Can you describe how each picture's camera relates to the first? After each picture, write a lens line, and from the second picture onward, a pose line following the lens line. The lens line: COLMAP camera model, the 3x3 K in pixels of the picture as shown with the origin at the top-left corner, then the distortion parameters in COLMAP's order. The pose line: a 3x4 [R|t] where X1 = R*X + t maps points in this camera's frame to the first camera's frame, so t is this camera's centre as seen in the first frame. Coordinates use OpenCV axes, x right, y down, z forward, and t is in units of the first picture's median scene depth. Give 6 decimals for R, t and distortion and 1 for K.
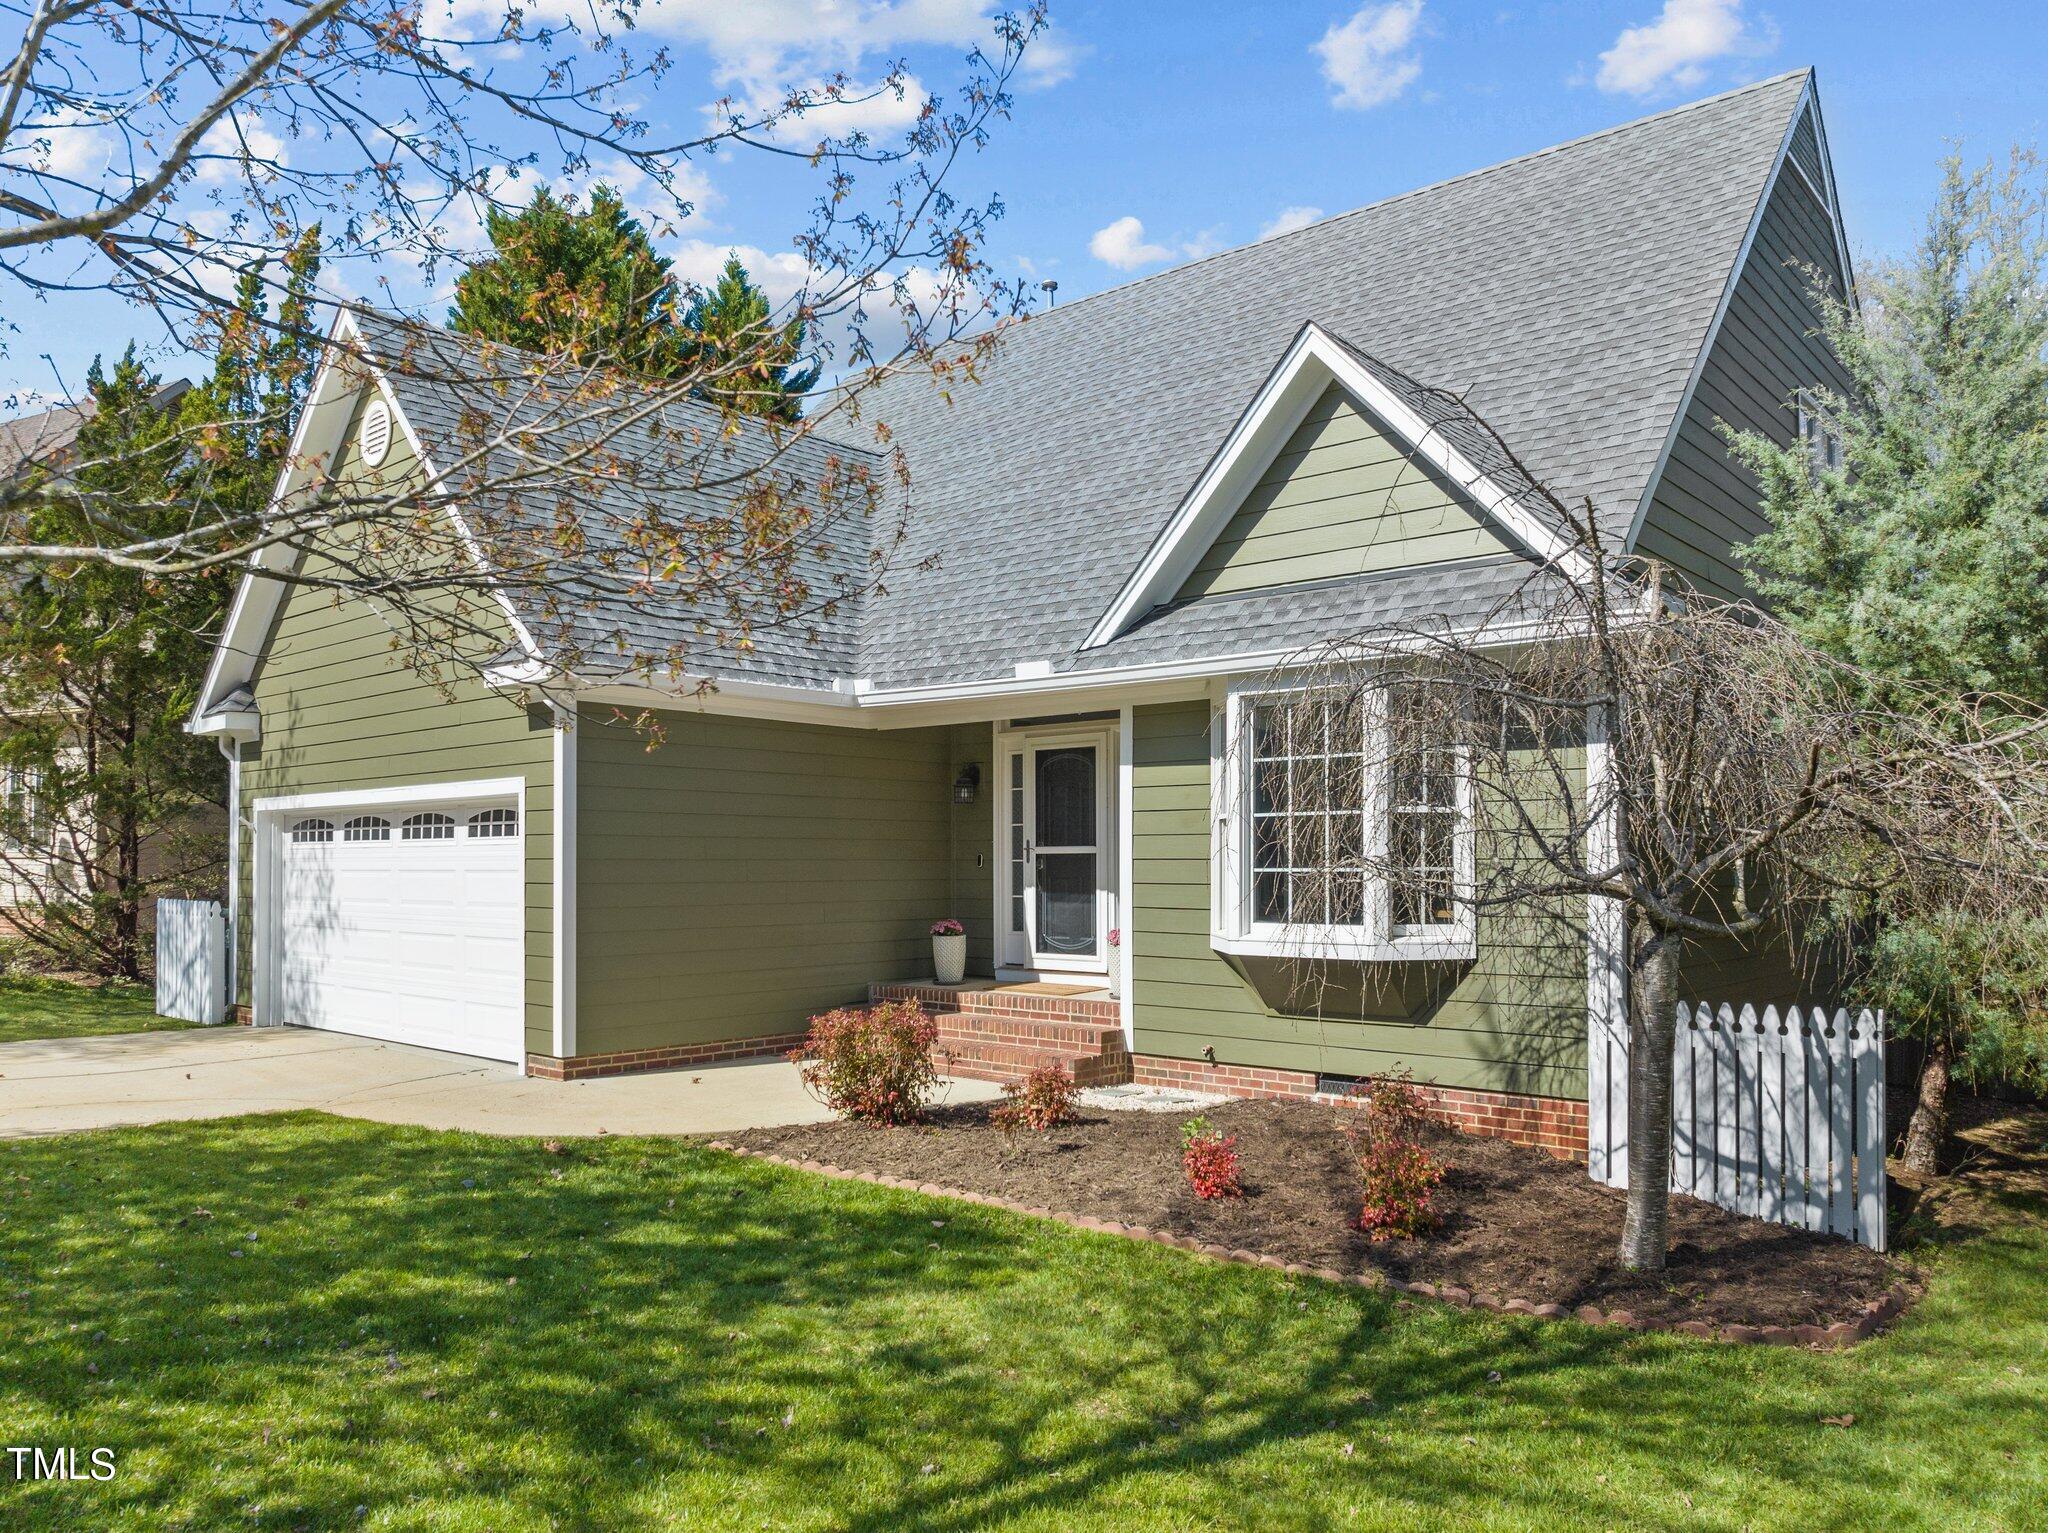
lens RADIAL K [[1428.1, 0, 1022.0], [0, 1428.1, 827.7], [0, 0, 1]] dist [-0.023236, -0.002286]
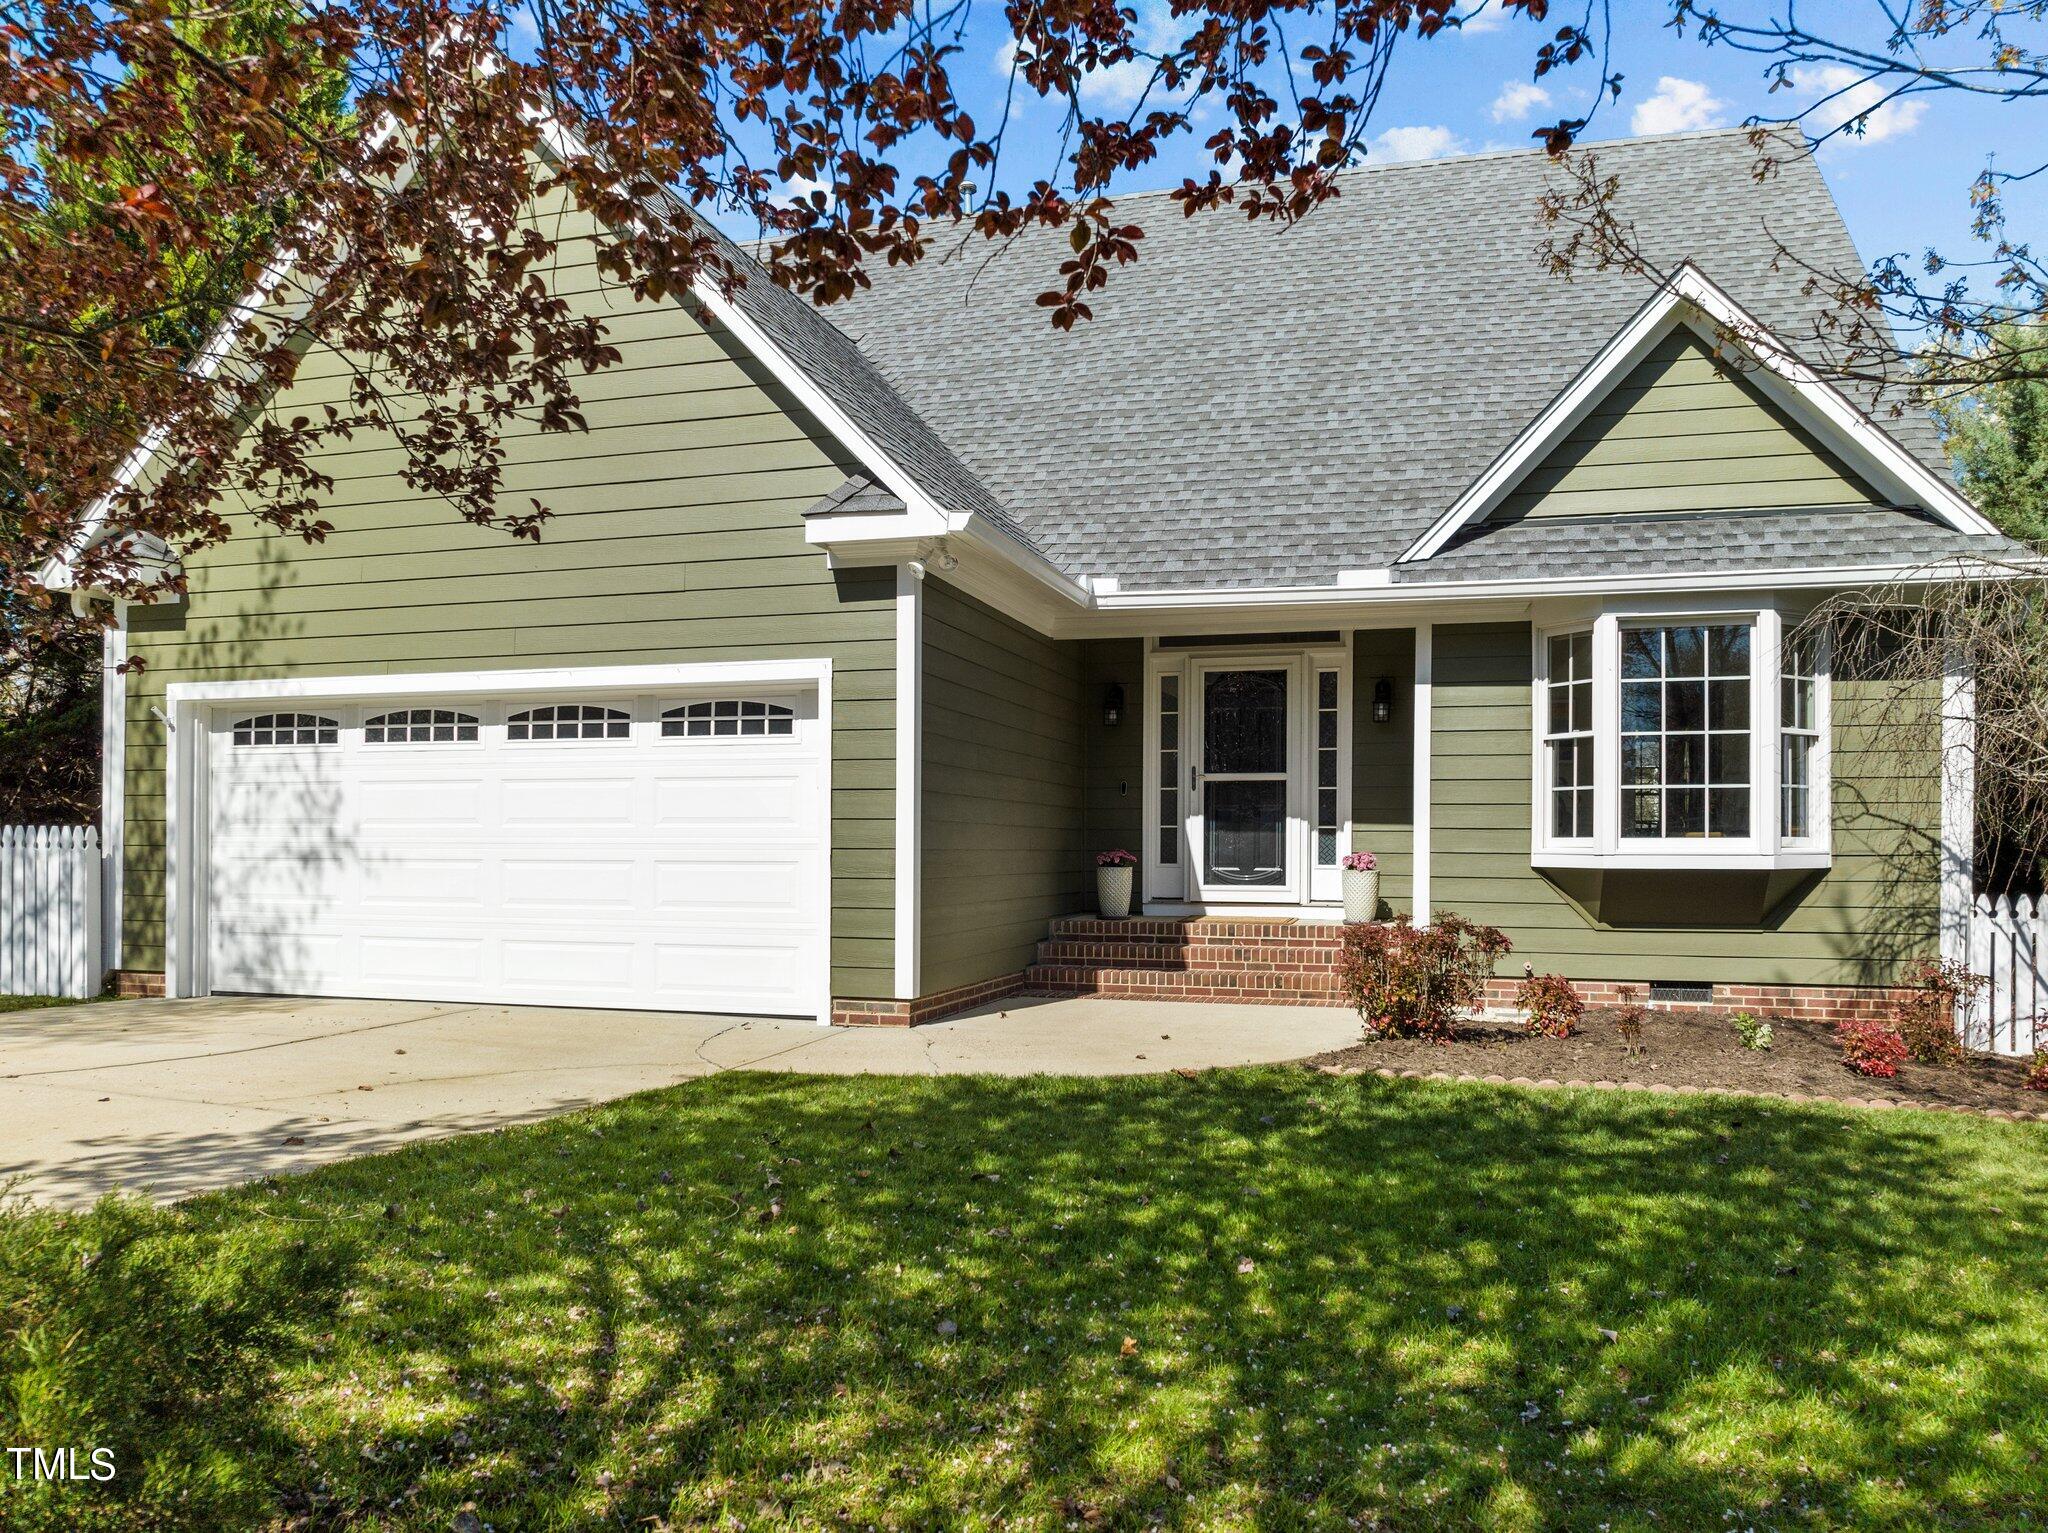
lens RADIAL K [[1462.4, 0, 1026.2], [0, 1462.4, 847.4], [0, 0, 1]] dist [-0.022239, -0.006214]
pose [[0.909177, 0.007767, 0.416339, -0.630324], [-0.017209, 0.999673, 0.018931, 0.057750], [-0.416055, -0.024376, 0.909013, 0.205592]]
